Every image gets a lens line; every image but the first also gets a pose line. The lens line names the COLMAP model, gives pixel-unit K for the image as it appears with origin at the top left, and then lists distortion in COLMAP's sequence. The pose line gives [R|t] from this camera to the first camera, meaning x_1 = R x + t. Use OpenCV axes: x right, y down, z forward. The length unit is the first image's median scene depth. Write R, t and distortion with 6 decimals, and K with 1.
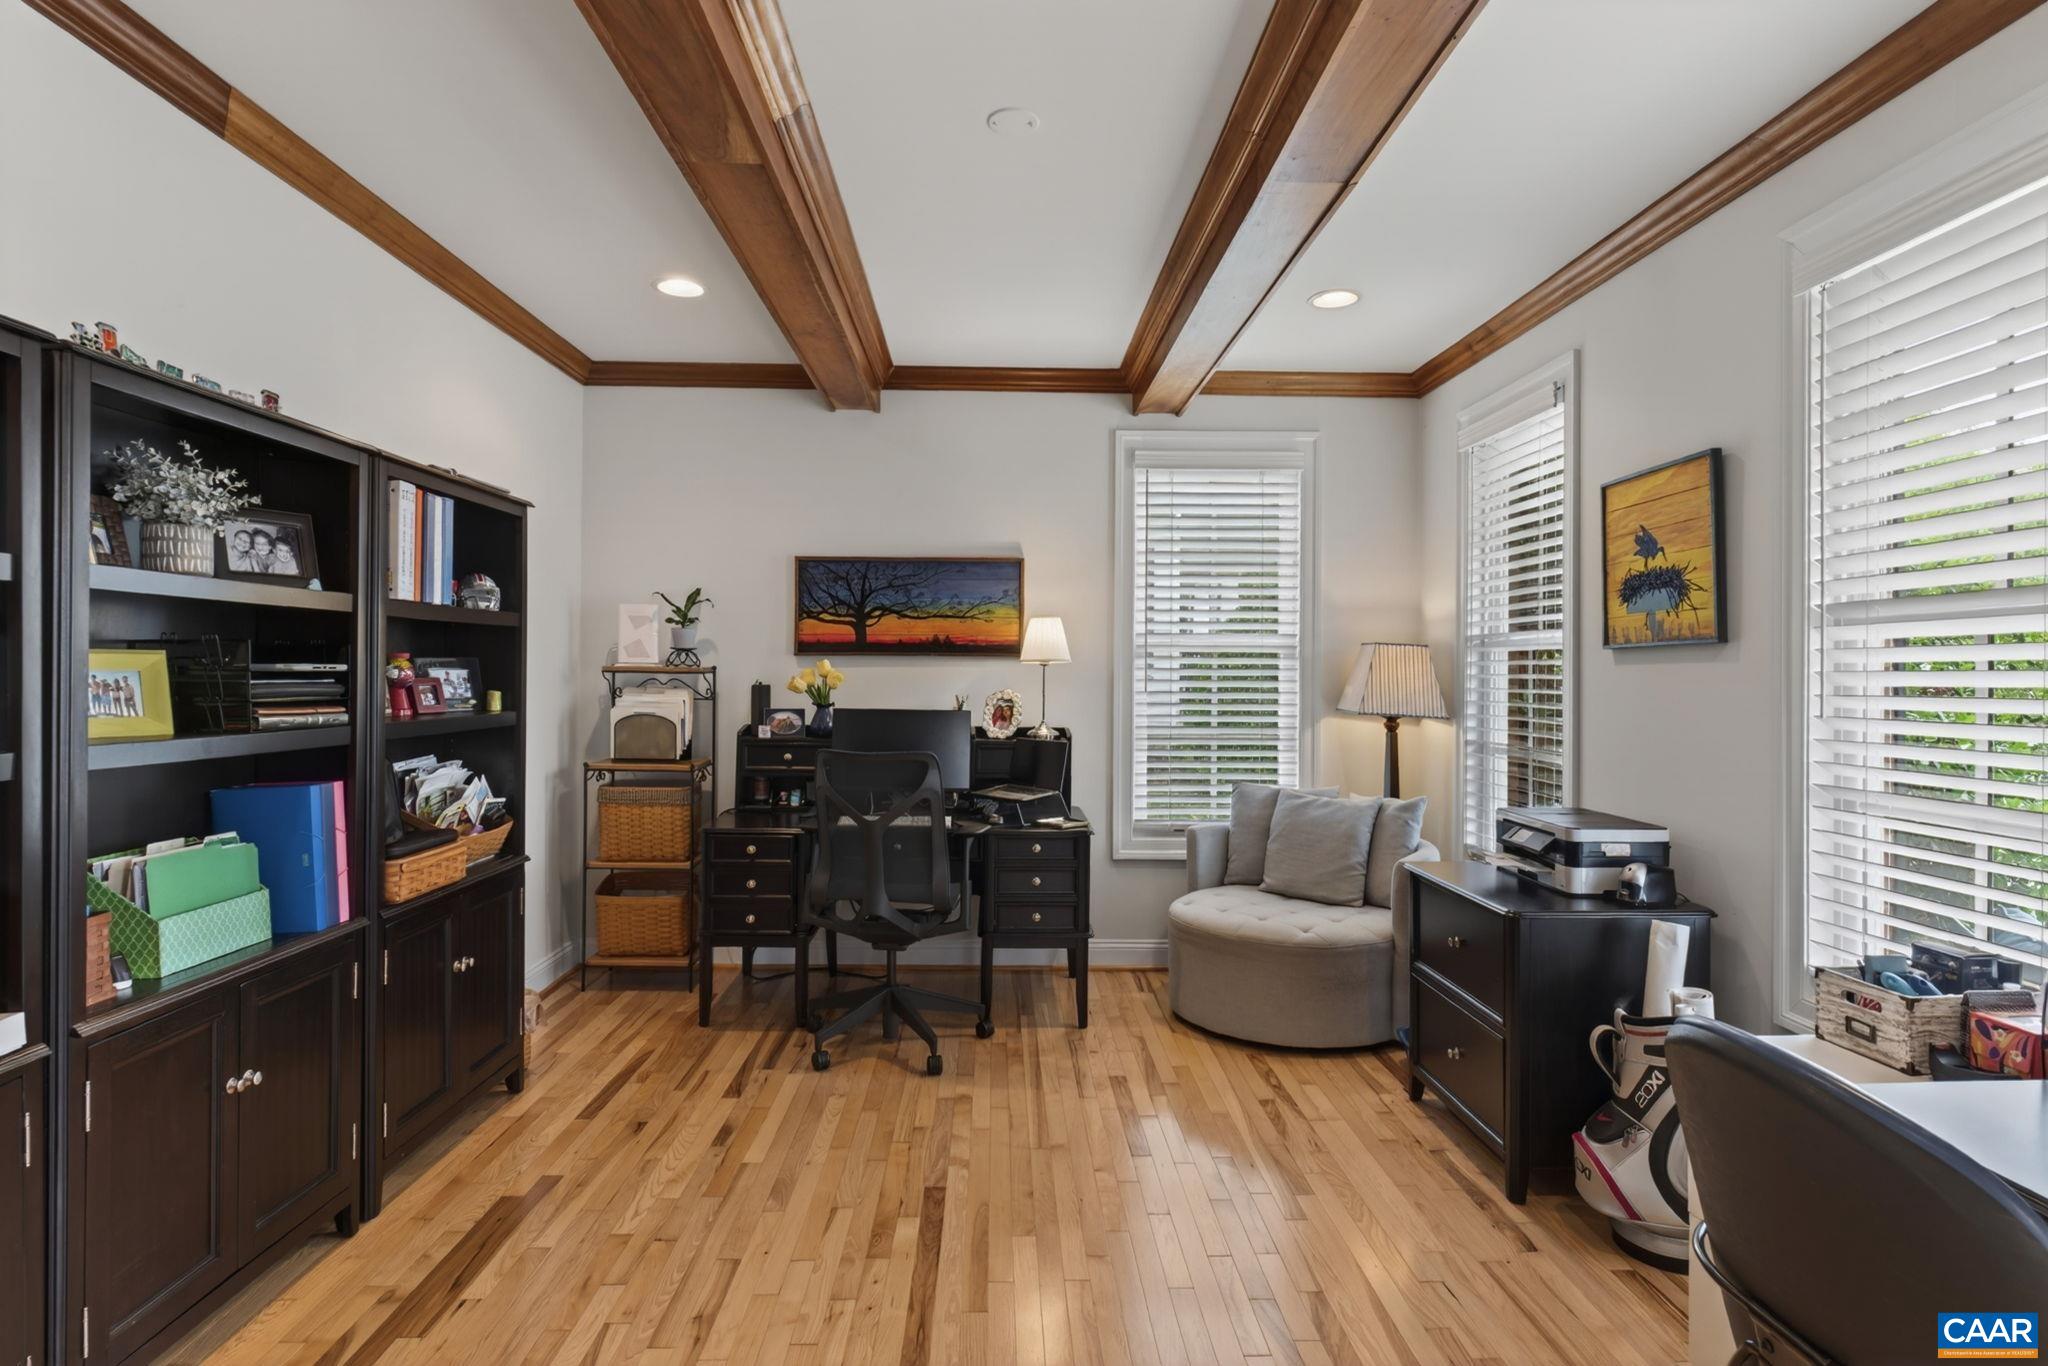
lens RADIAL K [[1093.3, 0, 1019.1], [0, 1093.3, 666.6], [0, 0, 1]] dist [-0.004589, -0.001155]
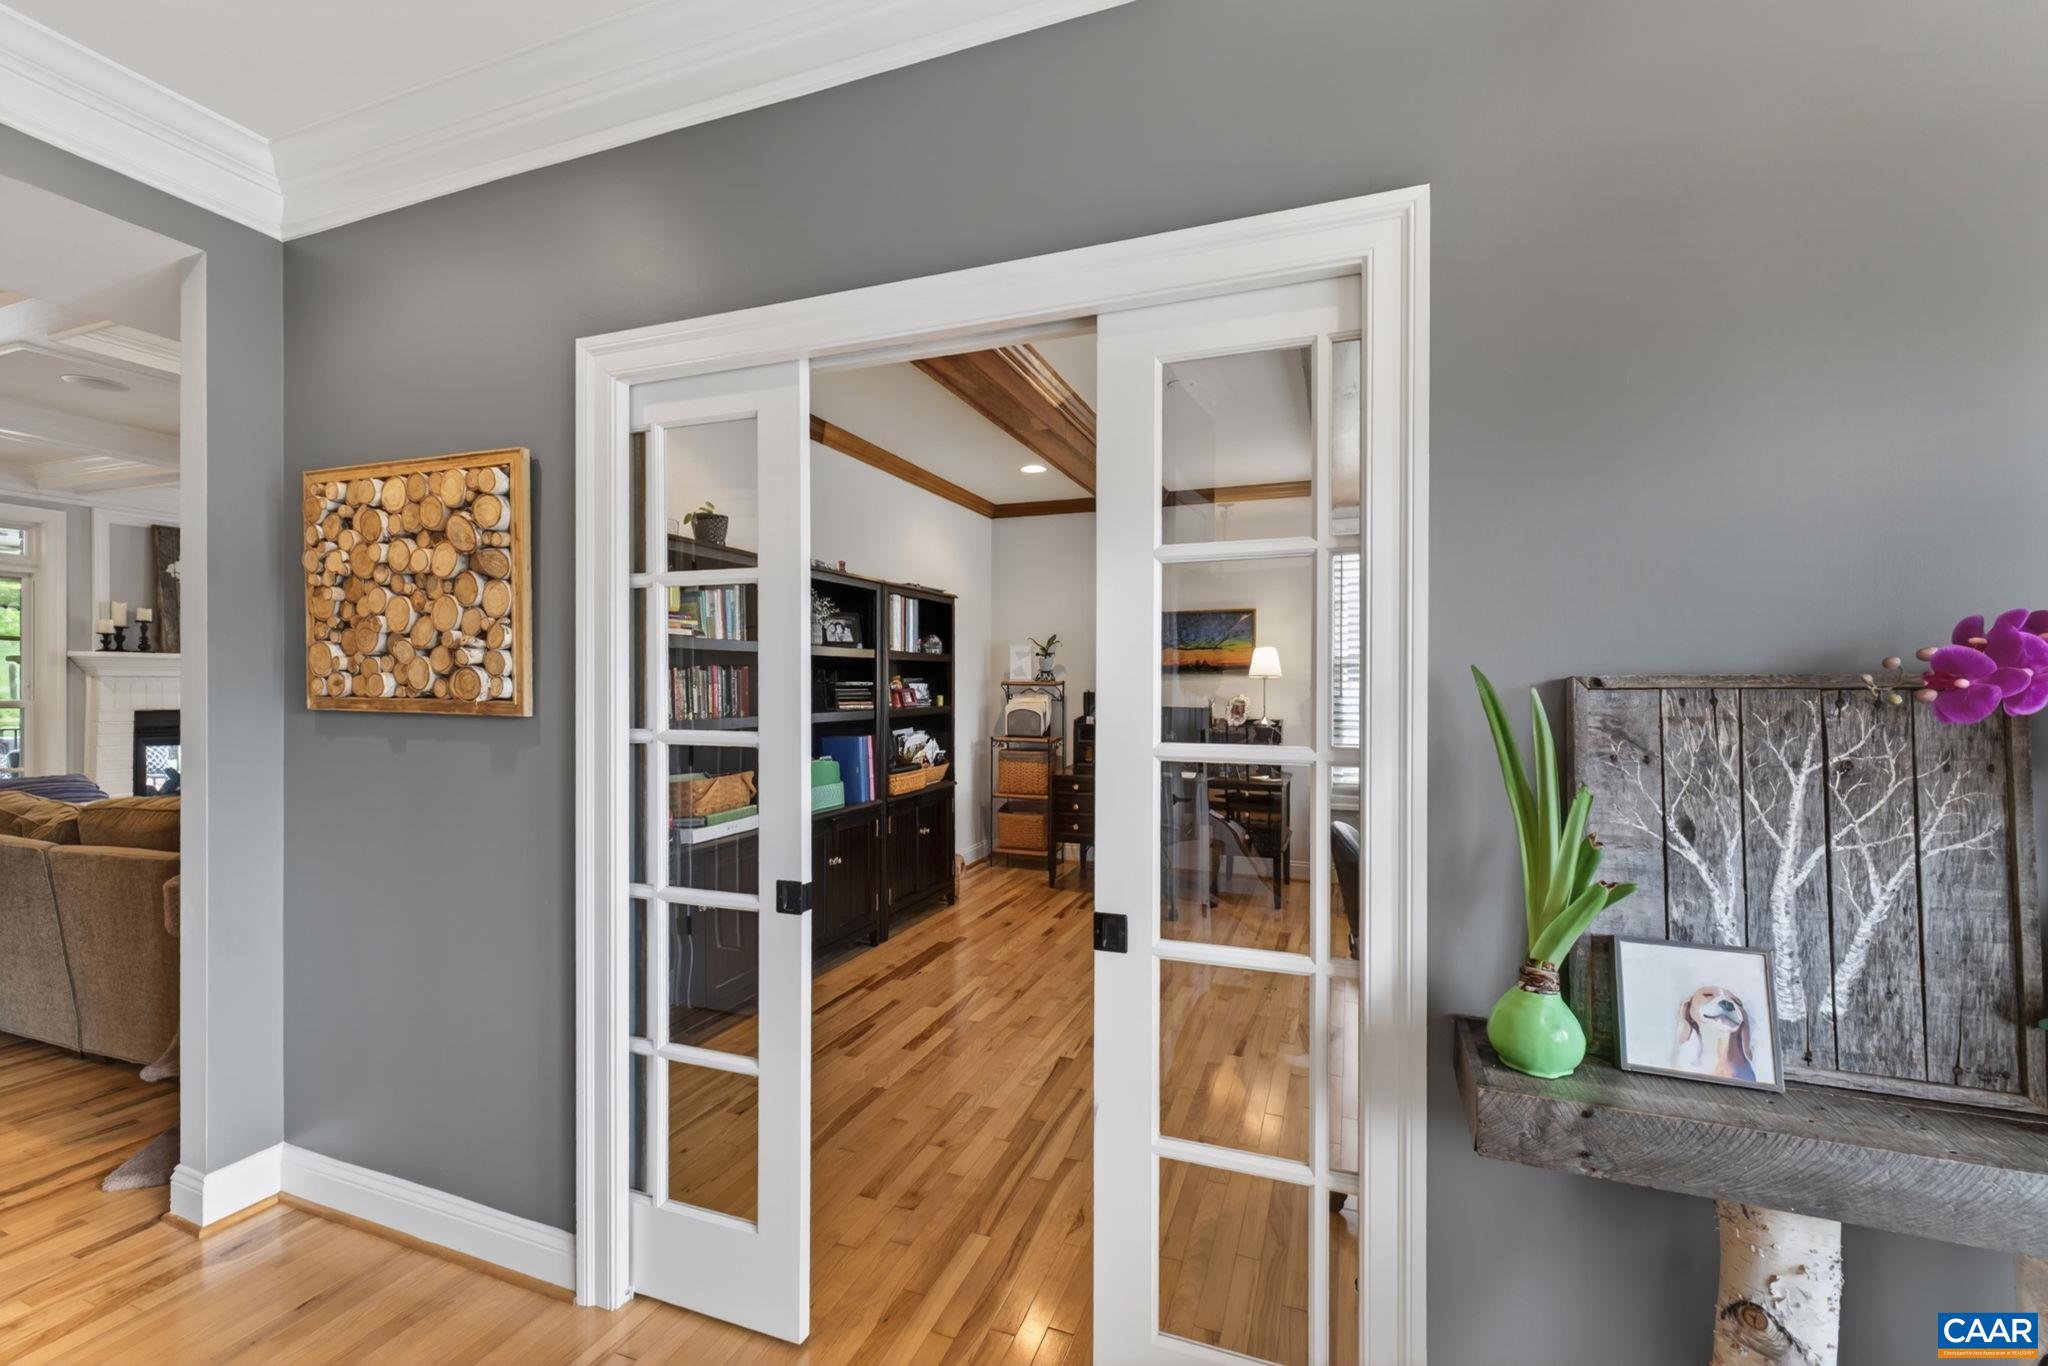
lens RADIAL K [[859.8, 0, 1014.6], [0, 859.8, 686.5], [0, 0, 1]] dist [0.000118, -0.000277]
pose [[0.923237, -0.004026, -0.384209, 0.242856], [0.007127, 0.999952, 0.006649, -0.002130], [0.384164, -0.008877, 0.923222, -0.379261]]
